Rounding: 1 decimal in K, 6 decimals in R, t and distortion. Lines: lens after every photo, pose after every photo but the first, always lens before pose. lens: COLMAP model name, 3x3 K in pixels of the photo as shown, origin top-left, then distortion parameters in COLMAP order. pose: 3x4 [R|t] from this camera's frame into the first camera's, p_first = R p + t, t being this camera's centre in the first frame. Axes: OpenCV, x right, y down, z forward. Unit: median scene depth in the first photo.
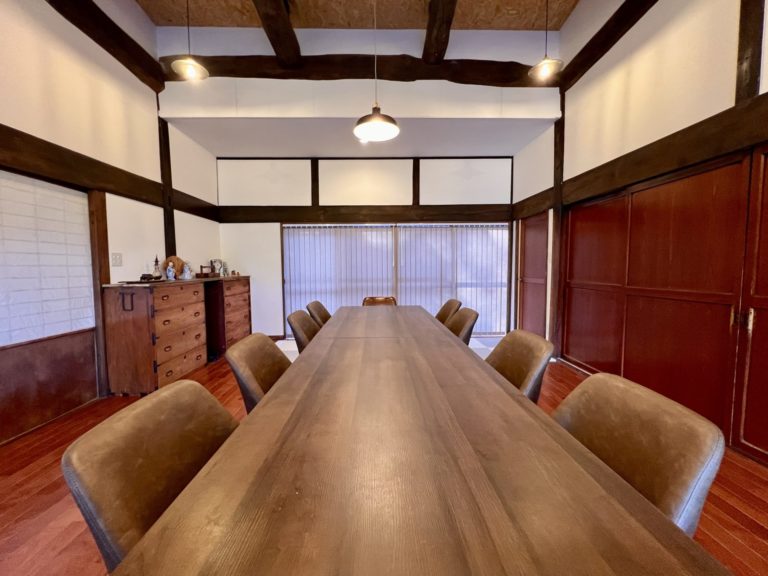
lens RADIAL K [[310.9, 0, 384.4], [0, 310.9, 286.6], [0, 0, 1]] dist [0.002085, 0.000462]
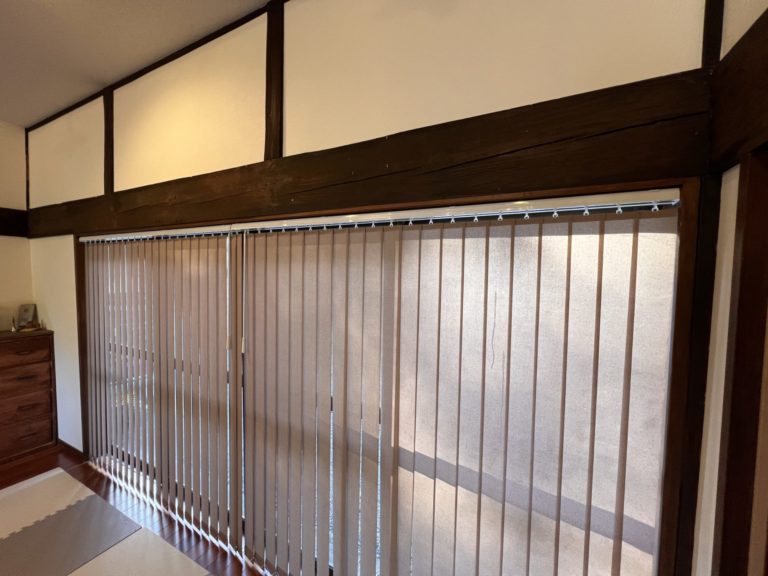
lens RADIAL K [[310.9, 0, 381.8], [0, 310.9, 284.5], [0, 0, 1]] dist [0.002085, 0.000462]
pose [[0.879216, 0.041708, -0.474594, 0.344626], [-0.051152, 0.998666, -0.006998, -0.146060], [0.473669, 0.030429, 0.880177, 0.788742]]
